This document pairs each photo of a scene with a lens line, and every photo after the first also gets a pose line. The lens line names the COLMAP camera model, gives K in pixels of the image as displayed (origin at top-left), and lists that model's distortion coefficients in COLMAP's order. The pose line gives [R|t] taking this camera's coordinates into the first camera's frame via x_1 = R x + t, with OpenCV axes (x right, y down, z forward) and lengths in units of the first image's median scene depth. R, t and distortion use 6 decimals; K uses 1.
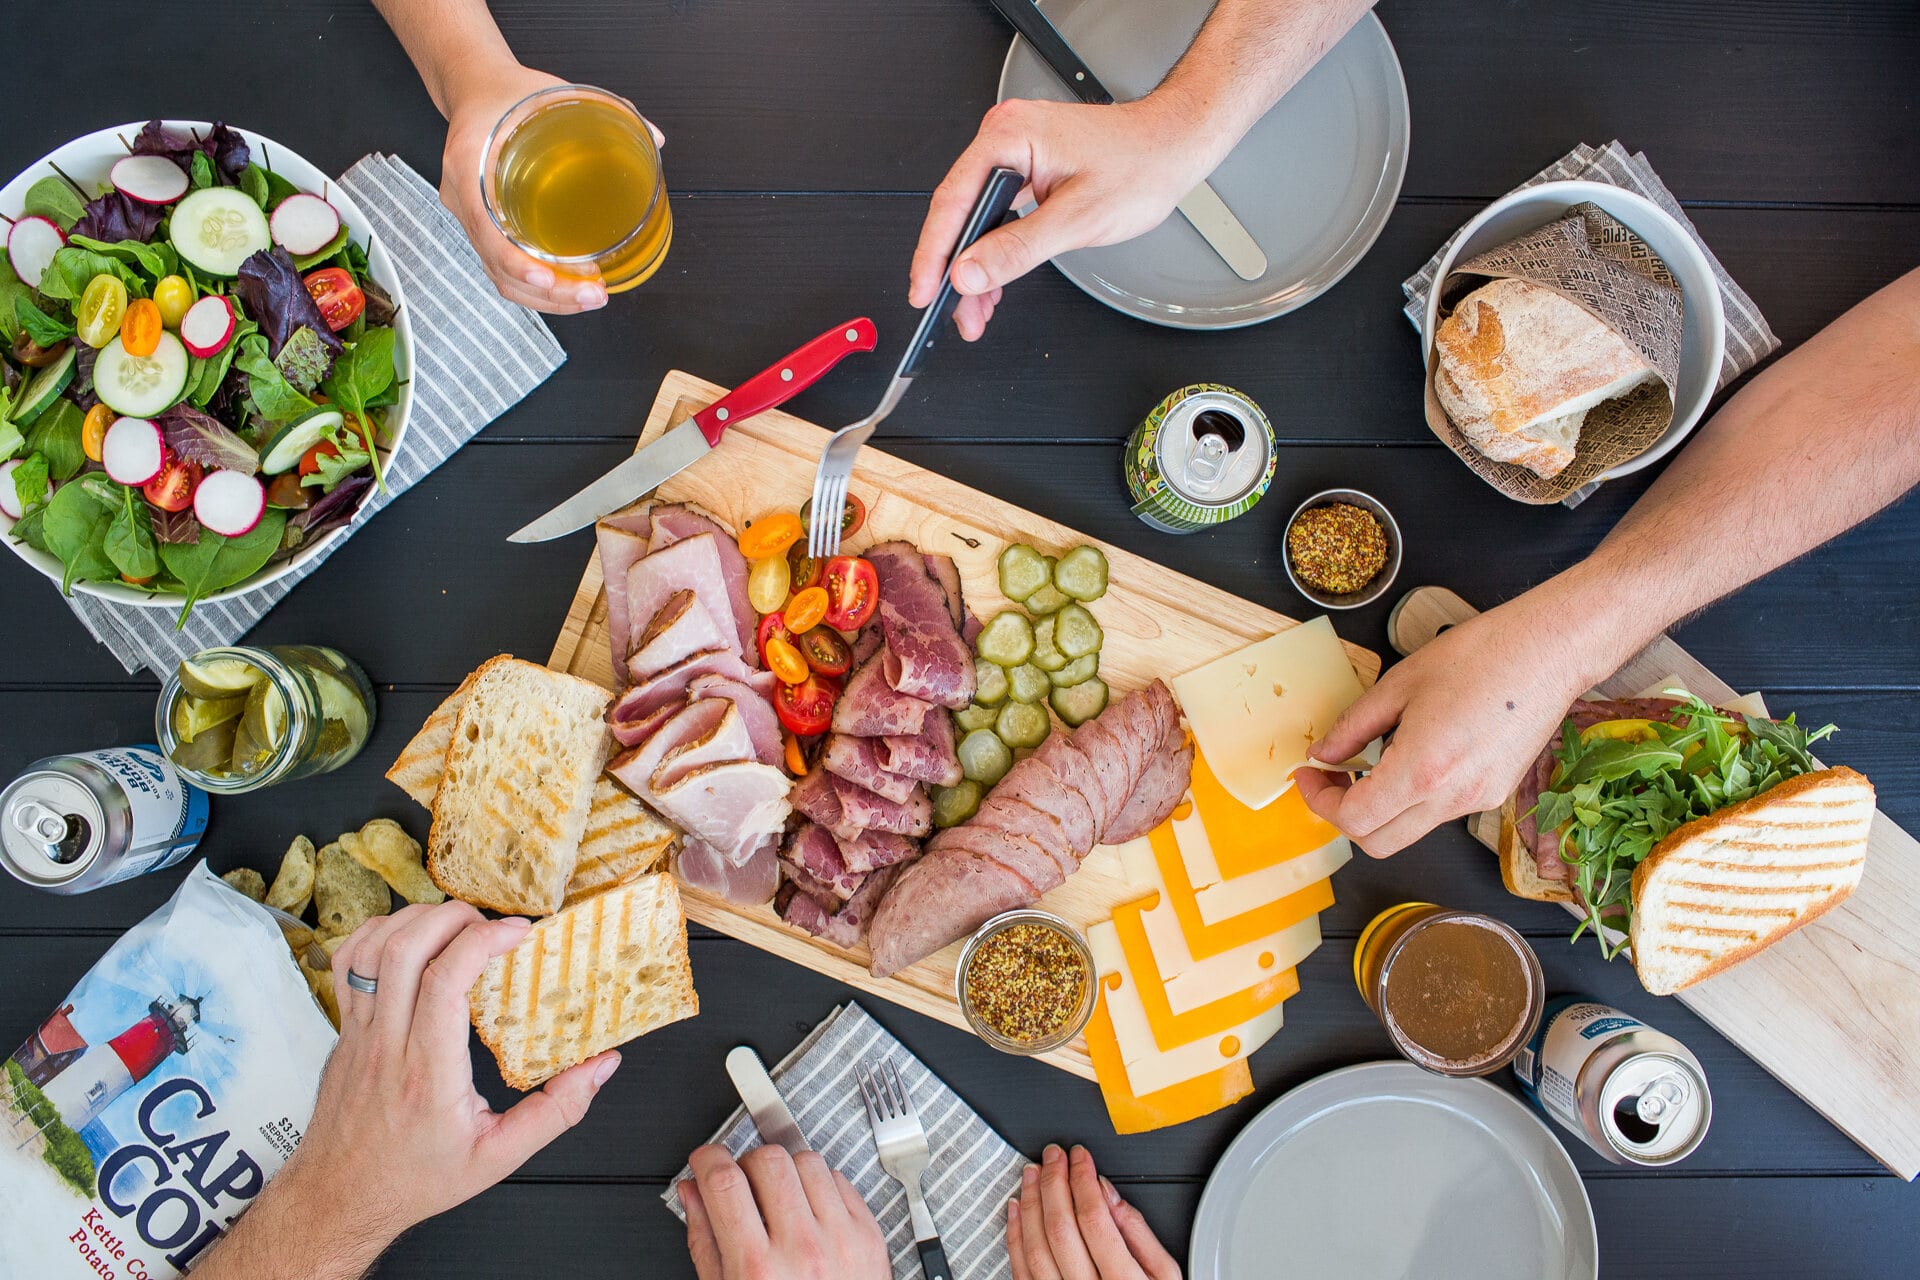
lens RADIAL K [[1935.7, 0, 960.0], [0, 1935.7, 640.0], [0, 0, 1]] dist [-0.170366, 0.364264]
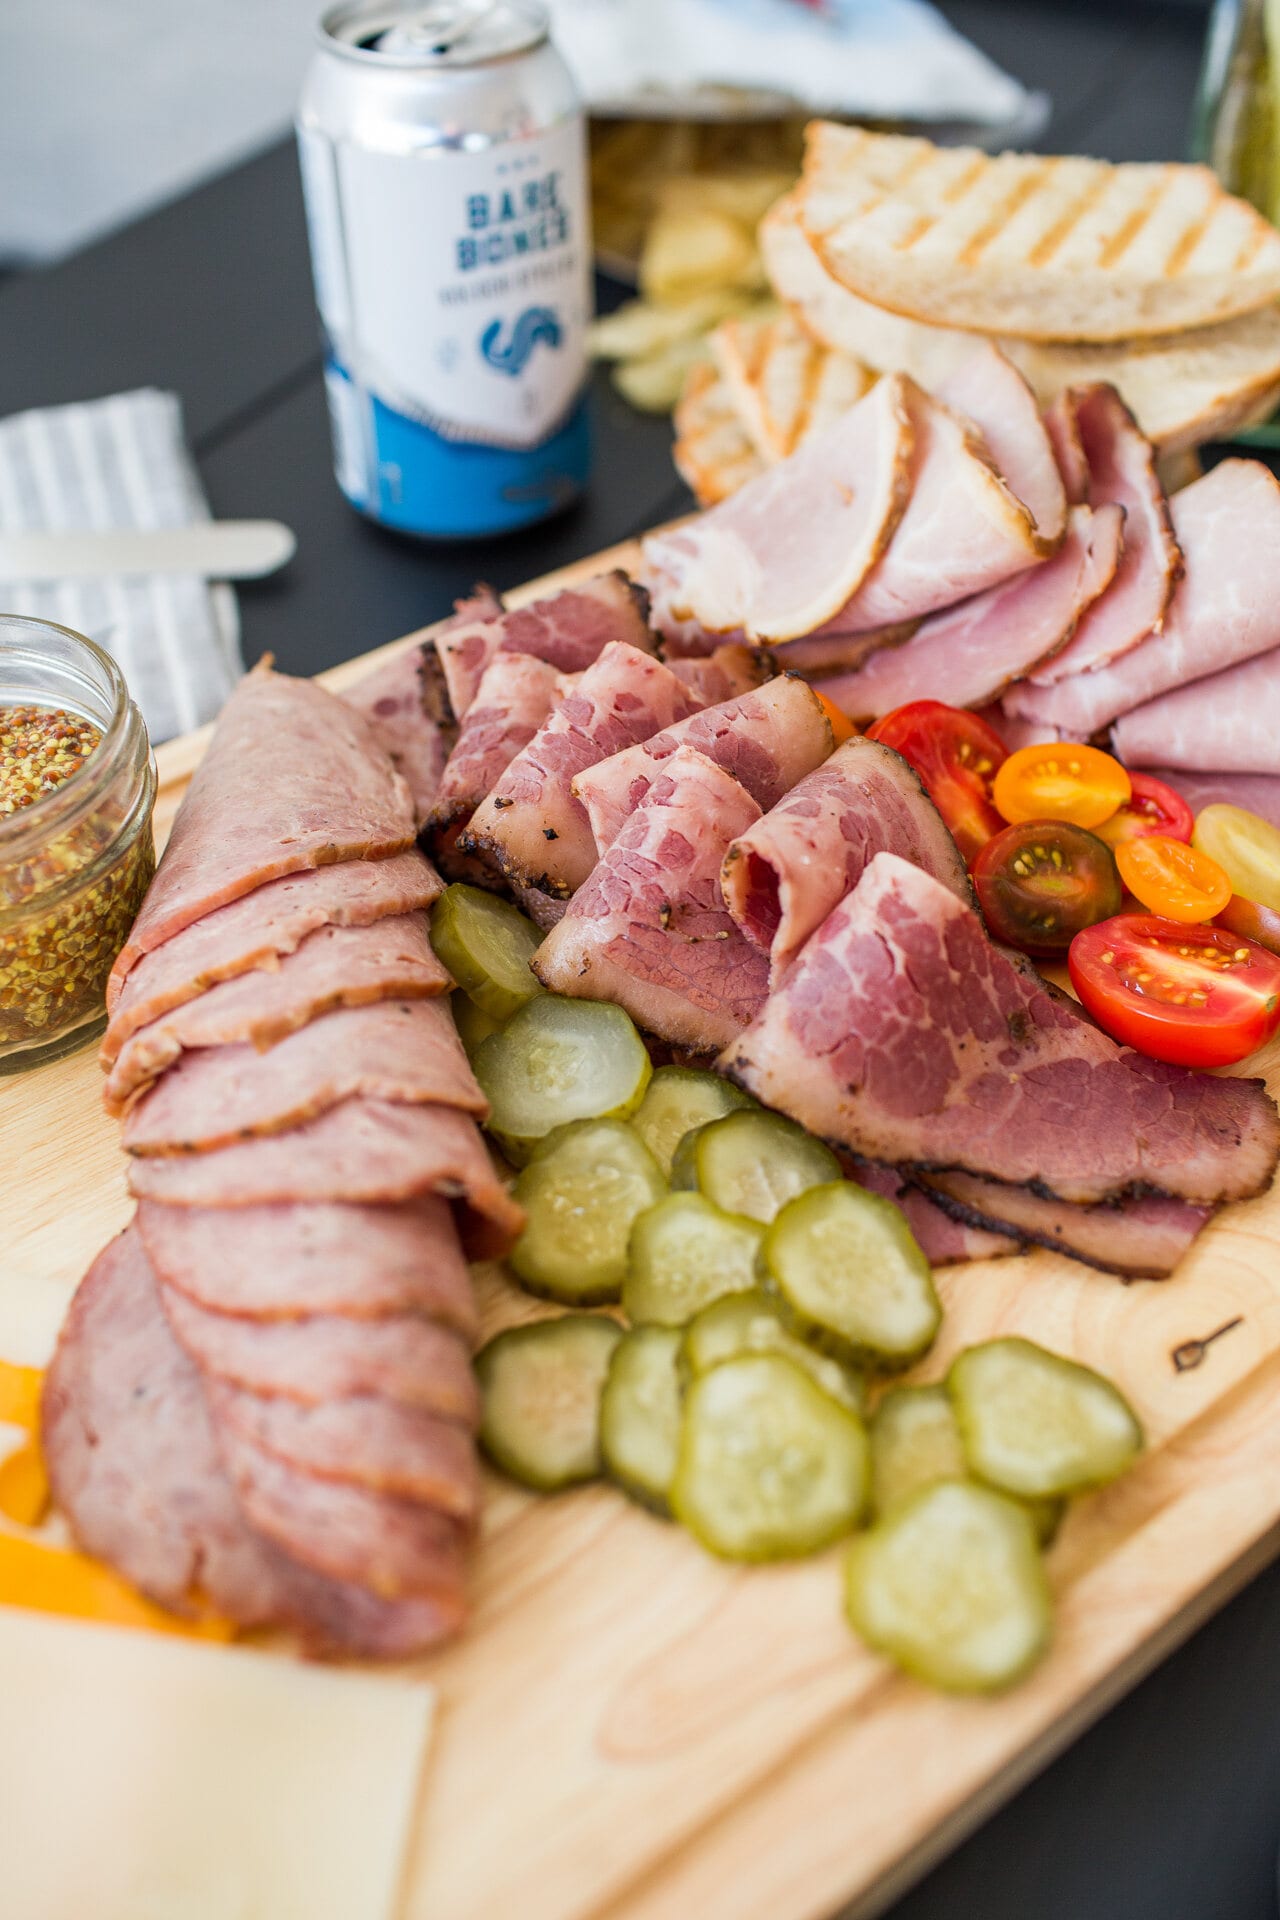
lens RADIAL K [[1935.7, 0, 635.5], [0, 1935.7, 911.4], [0, 0, 1]] dist [-0.170366, 0.364264]
pose [[-0.502048, 0.584250, -0.637652, 0.199833], [-0.864838, -0.337838, 0.371376, -0.063175], [0.001553, 0.737915, 0.674892, 0.764669]]
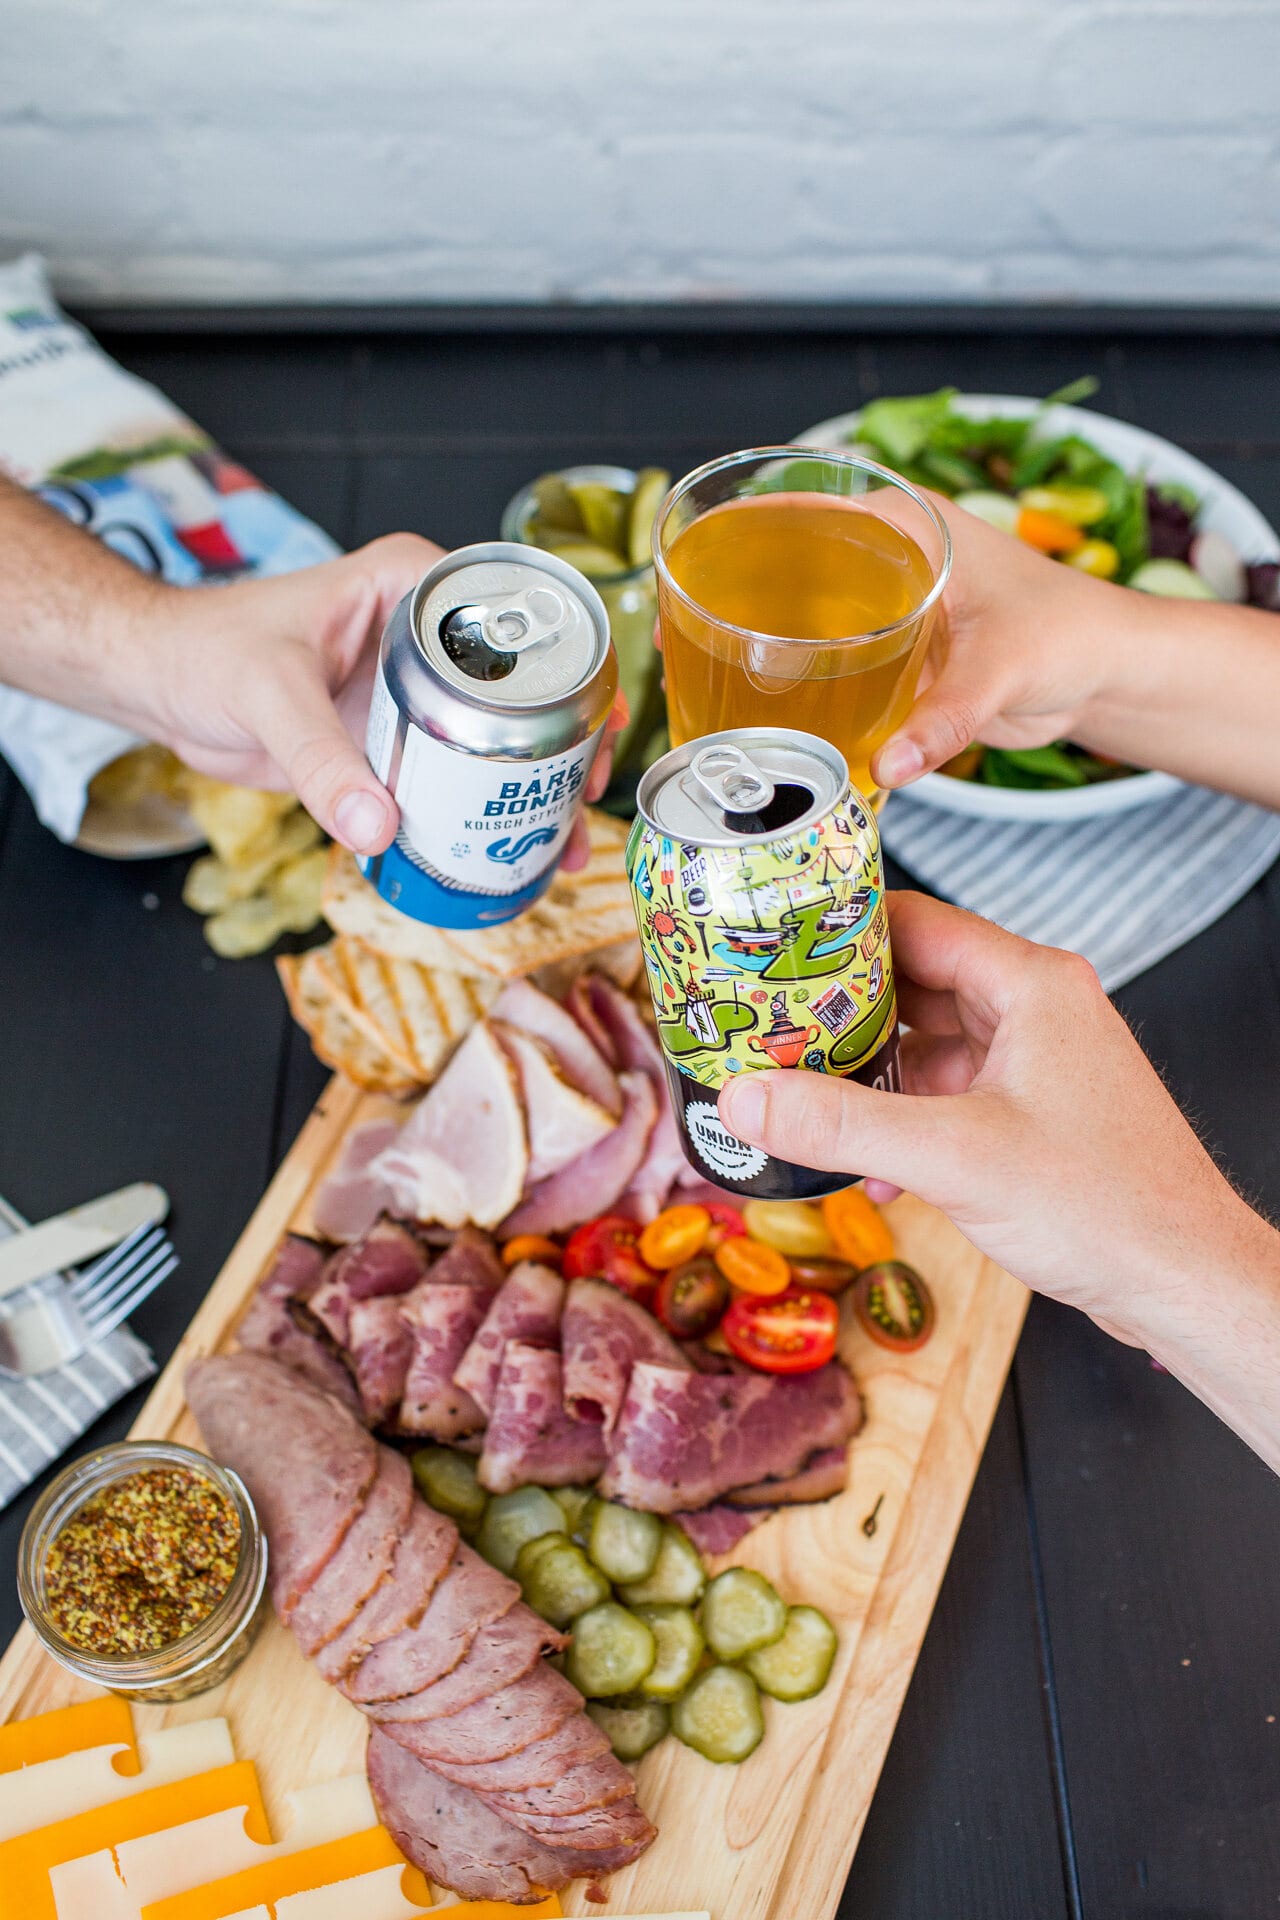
lens RADIAL K [[1967.5, 0, 640.0], [0, 1967.5, 960.0], [0, 0, 1]] dist [-0.085951, 0.031016]
pose [[0.011830, 0.791219, -0.611418, 0.248063], [-0.999917, 0.006292, -0.011205, 0.029869], [-0.005018, 0.611500, 0.791228, 0.403151]]
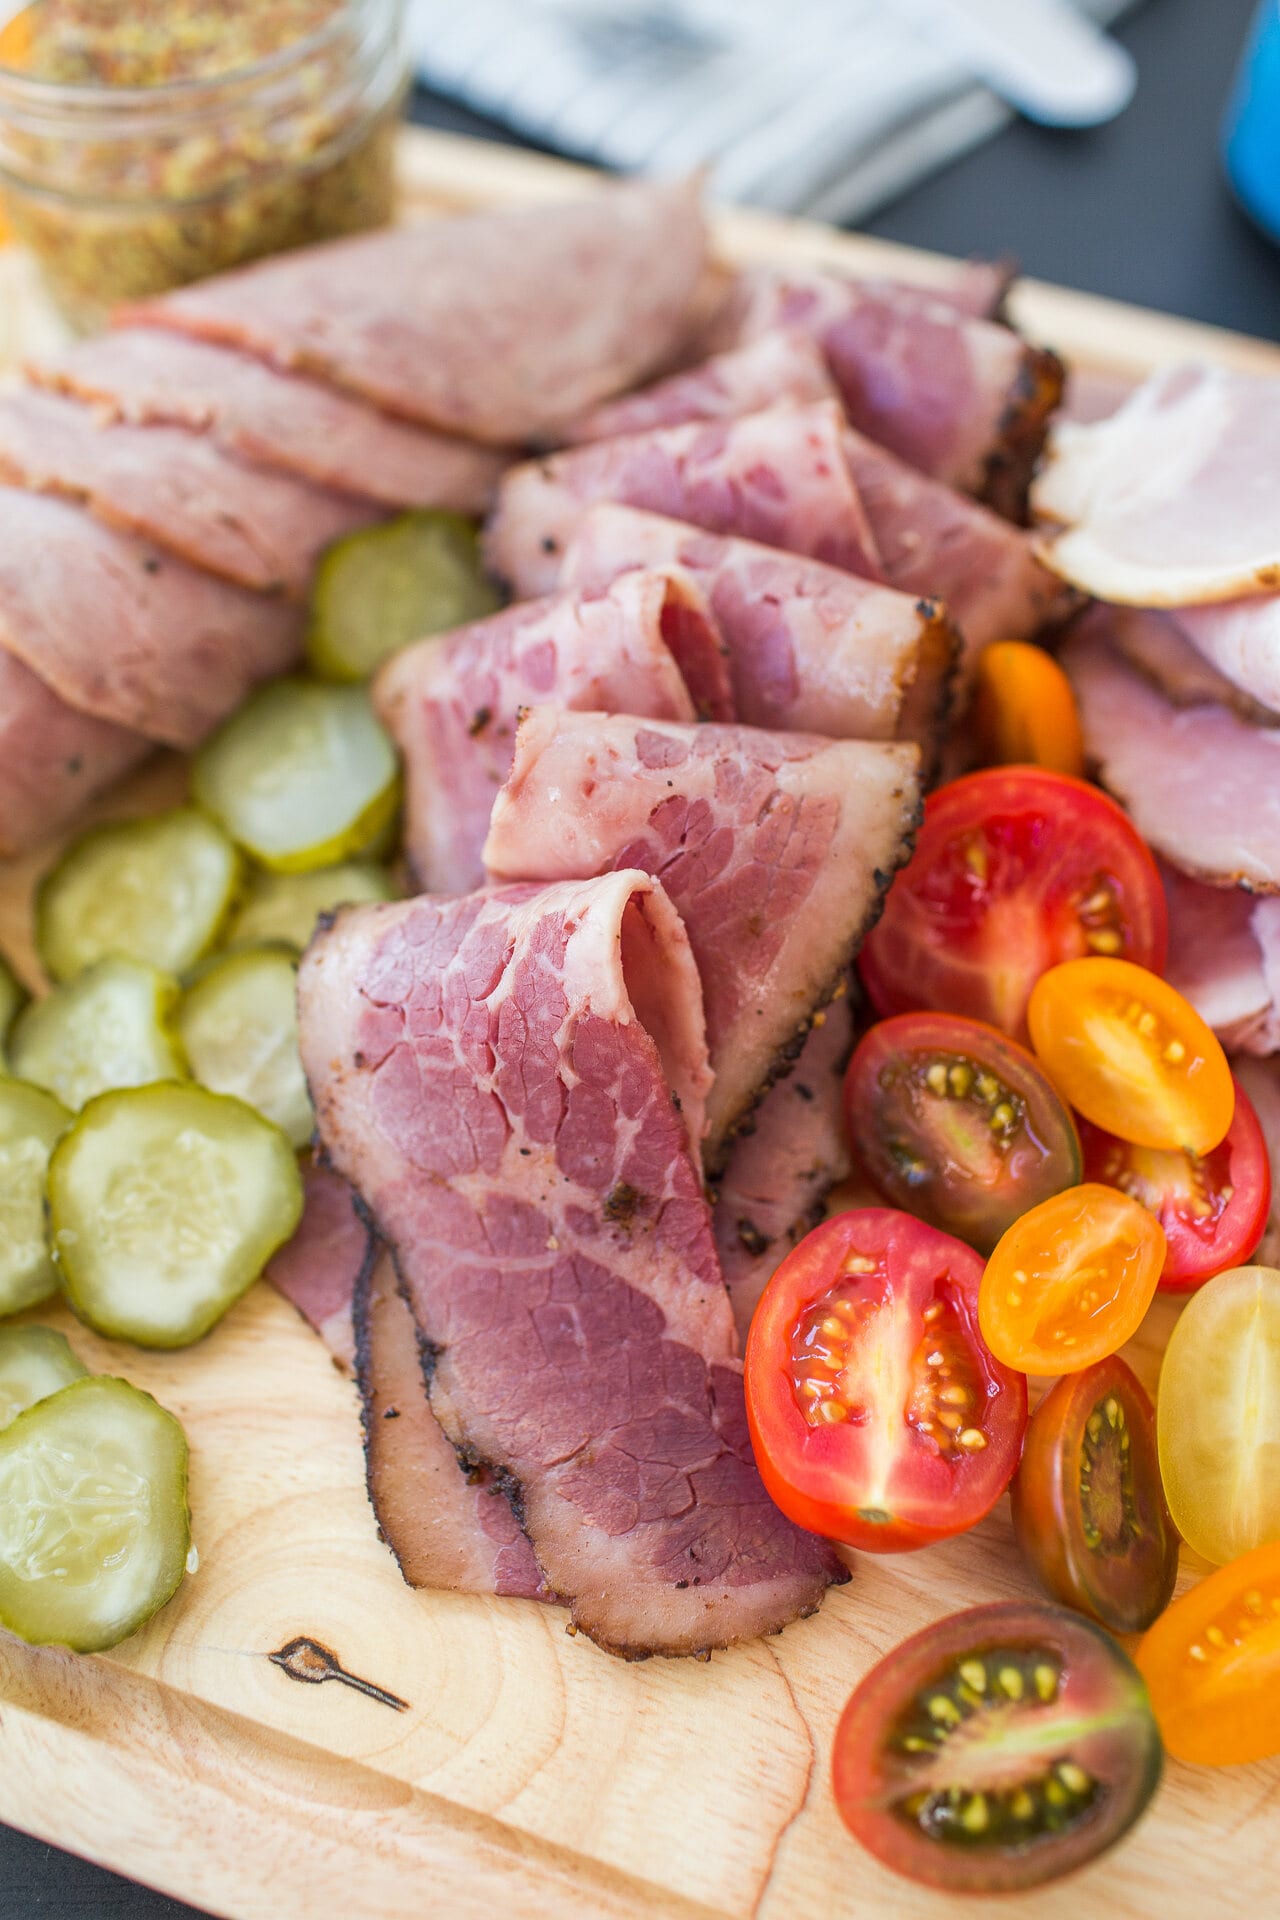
lens RADIAL K [[1967.5, 0, 640.0], [0, 1967.5, 960.0], [0, 0, 1]] dist [-0.085951, 0.031016]
pose [[-0.999347, 0.017495, -0.031617, -0.024734], [-0.030858, -0.868448, 0.494819, -0.090918], [-0.018801, 0.495471, 0.868421, 0.792246]]
